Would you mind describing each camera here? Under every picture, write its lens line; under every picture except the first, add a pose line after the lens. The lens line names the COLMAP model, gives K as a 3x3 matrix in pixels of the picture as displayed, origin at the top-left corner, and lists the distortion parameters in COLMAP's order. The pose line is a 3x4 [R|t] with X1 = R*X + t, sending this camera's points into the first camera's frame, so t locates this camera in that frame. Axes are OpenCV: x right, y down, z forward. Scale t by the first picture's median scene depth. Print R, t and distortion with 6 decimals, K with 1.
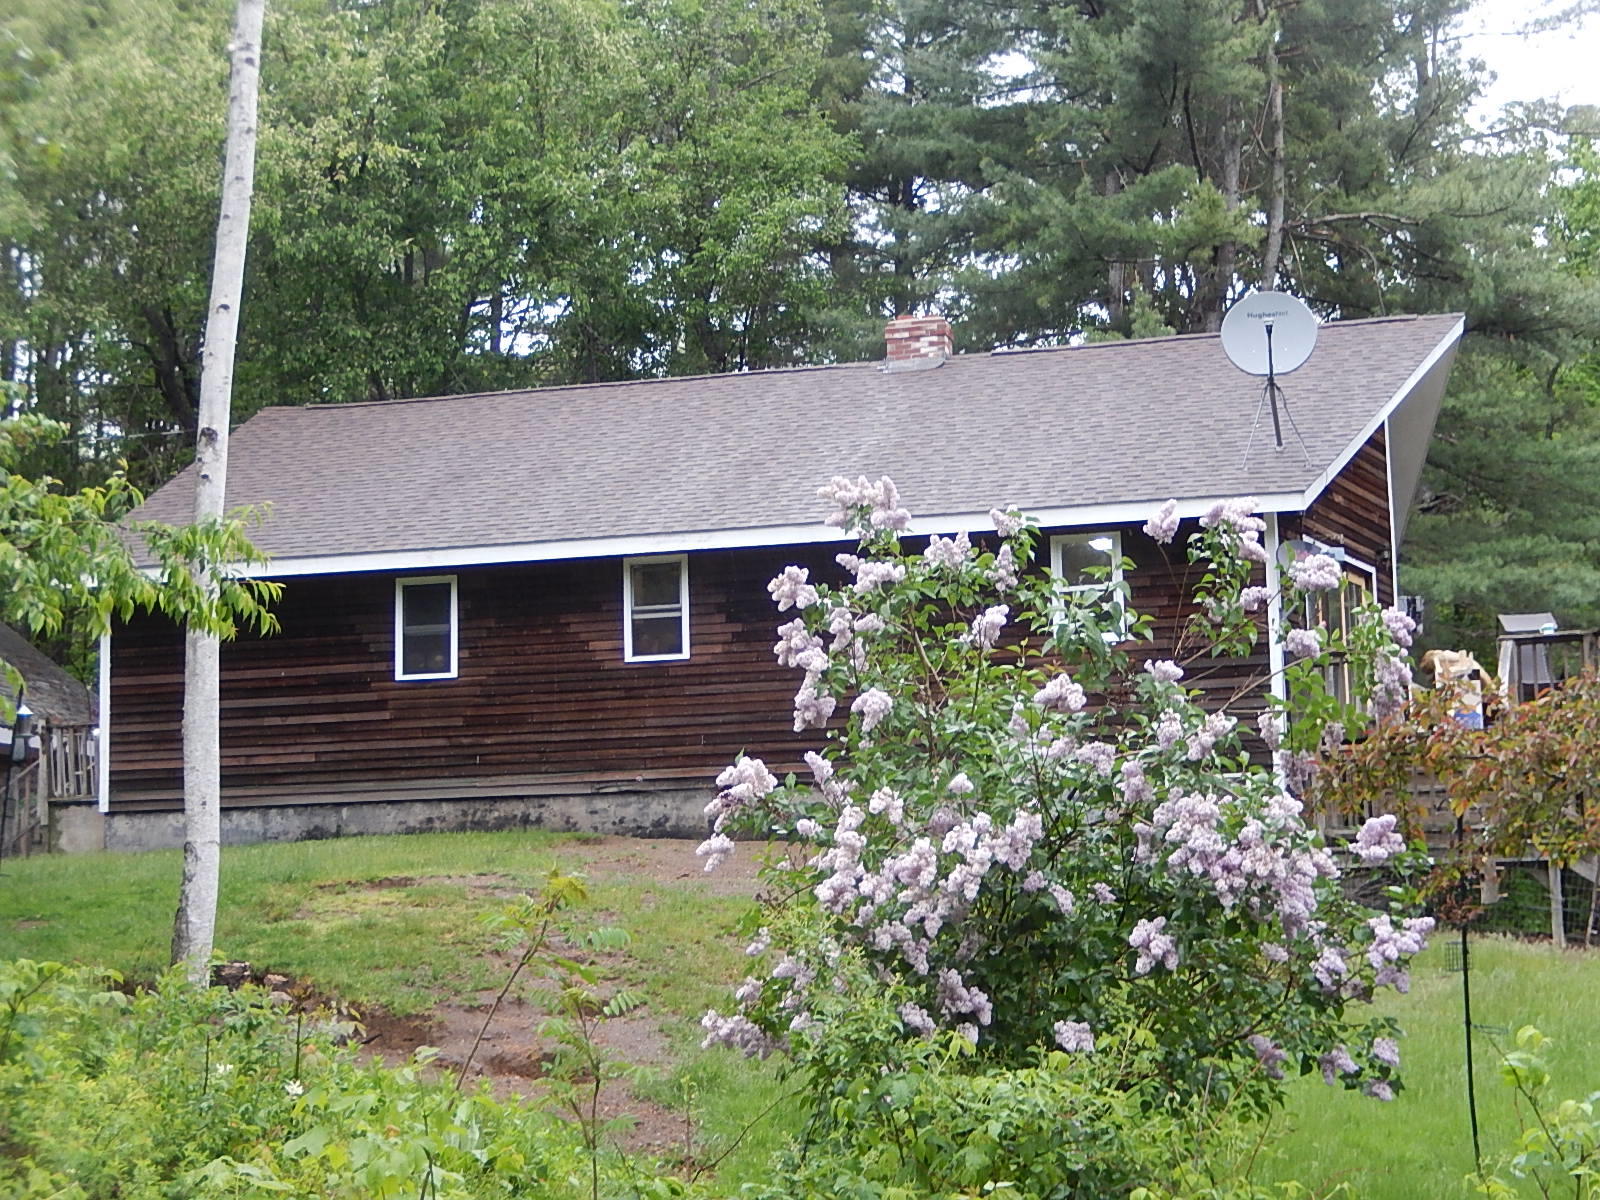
lens RADIAL K [[2699.4, 0, 800.1], [0, 2699.4, 597.5], [0, 0, 1]] dist [0.047353, 0.000000]
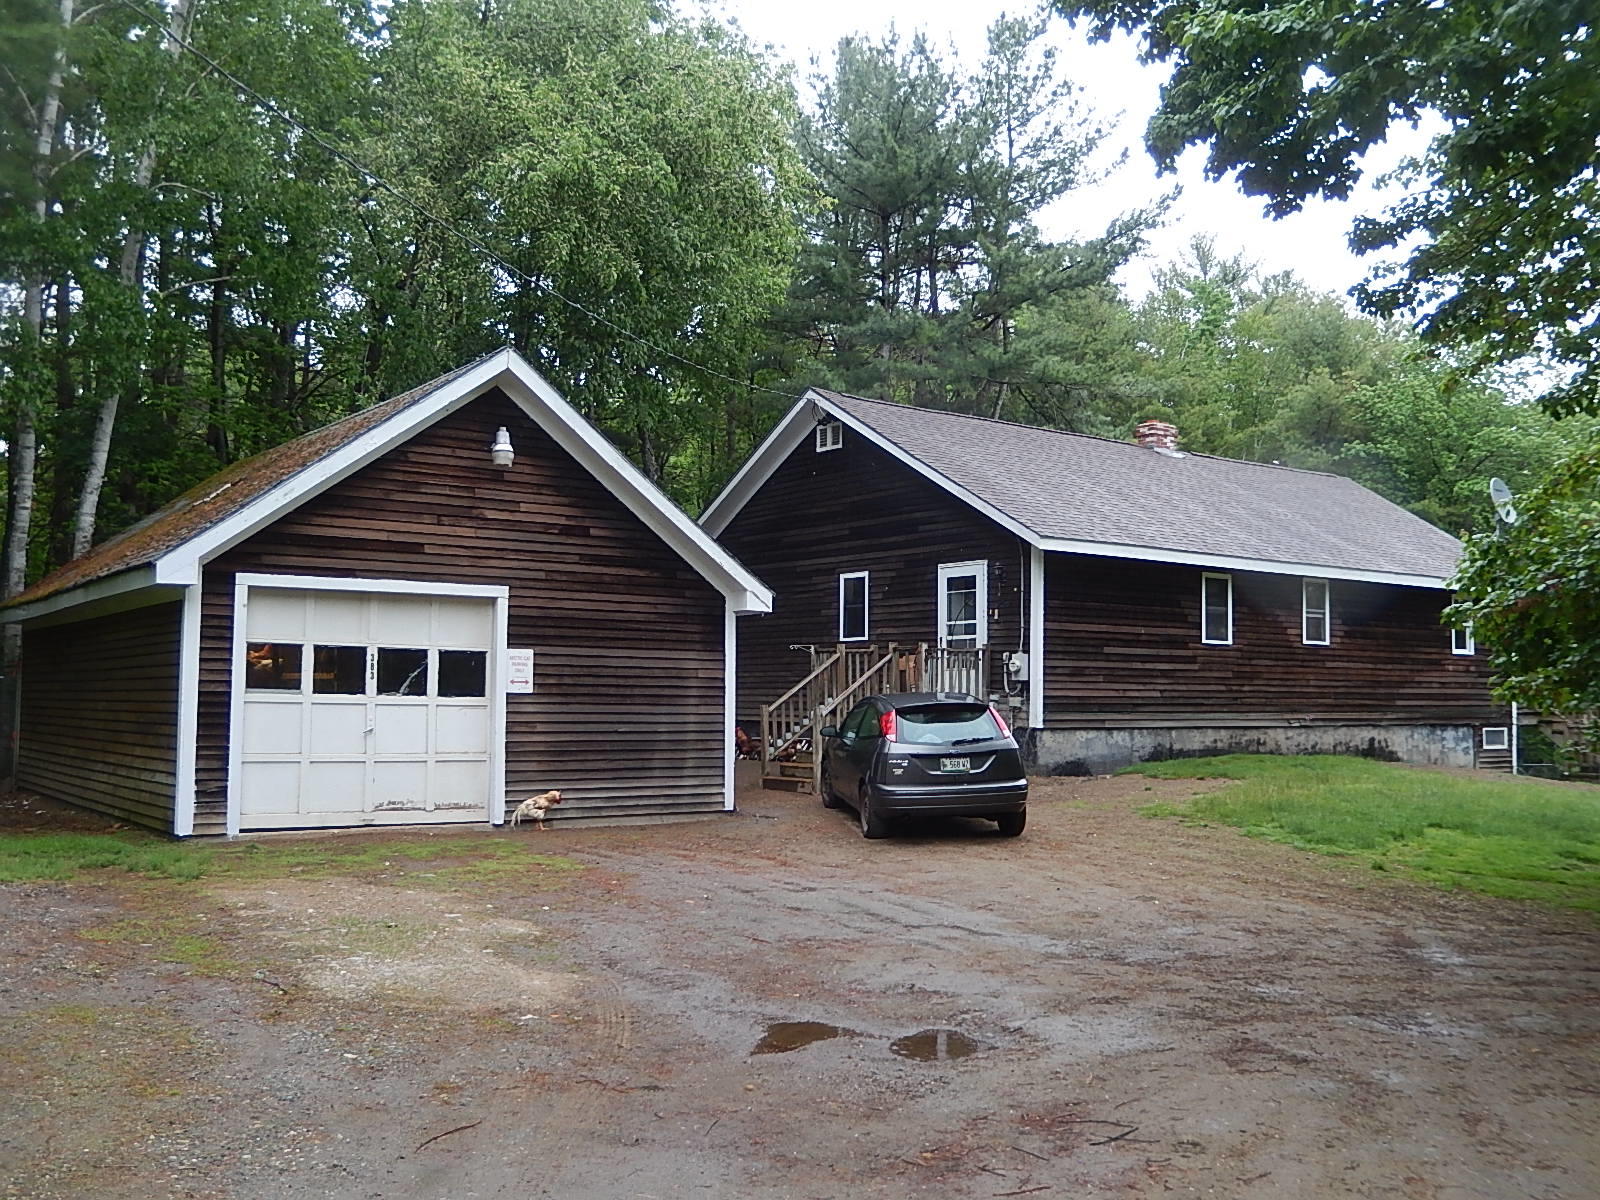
lens RADIAL K [[1495.8, 0, 799.7], [0, 1495.8, 604.8], [0, 0, 1]] dist [-0.000696, 0.000000]
pose [[0.623698, 0.084671, 0.777066, -0.903009], [-0.104525, 0.994222, -0.024438, 0.052204], [-0.774645, -0.065981, 0.628944, 0.667153]]
